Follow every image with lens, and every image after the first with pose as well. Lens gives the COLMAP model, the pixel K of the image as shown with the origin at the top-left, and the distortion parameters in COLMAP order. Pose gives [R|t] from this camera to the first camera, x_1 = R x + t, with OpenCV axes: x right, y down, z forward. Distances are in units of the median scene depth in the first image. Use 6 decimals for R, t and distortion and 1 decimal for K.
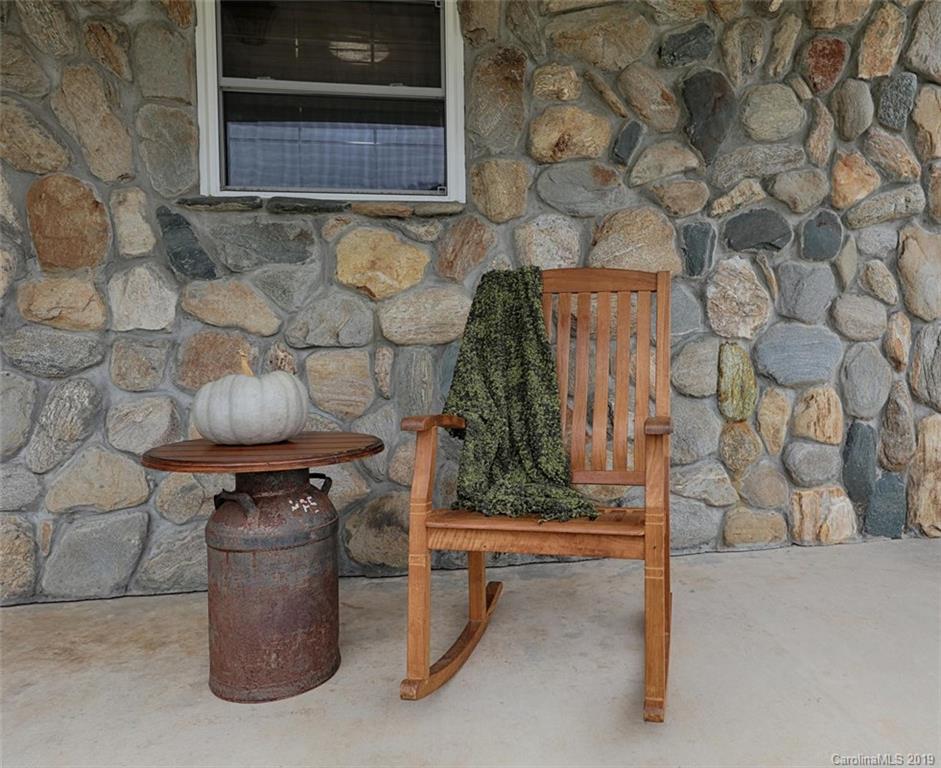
lens RADIAL K [[765.4, 0, 521.9], [0, 765.4, 366.1], [0, 0, 1]] dist [0.012453, 0.002251]
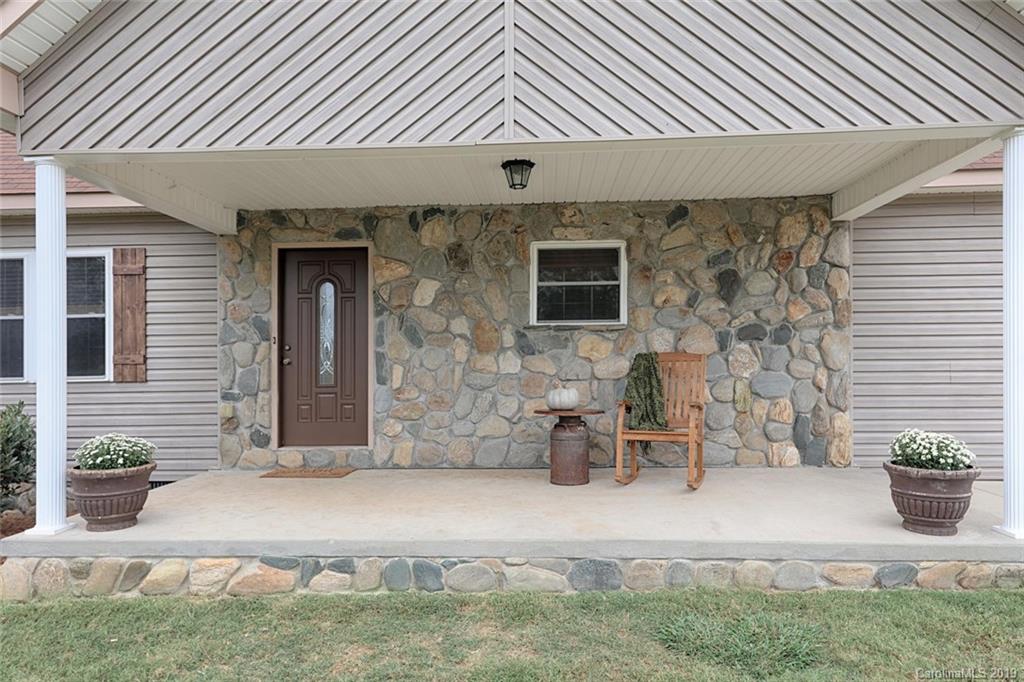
lens RADIAL K [[687.8, 0, 455.3], [0, 687.8, 395.6], [0, 0, 1]] dist [0.009238, 0.001327]
pose [[0.968555, 0.012811, -0.248471, -0.054063], [-0.014230, 0.999891, -0.003916, 0.042418], [0.248394, 0.007329, 0.968631, -1.356067]]
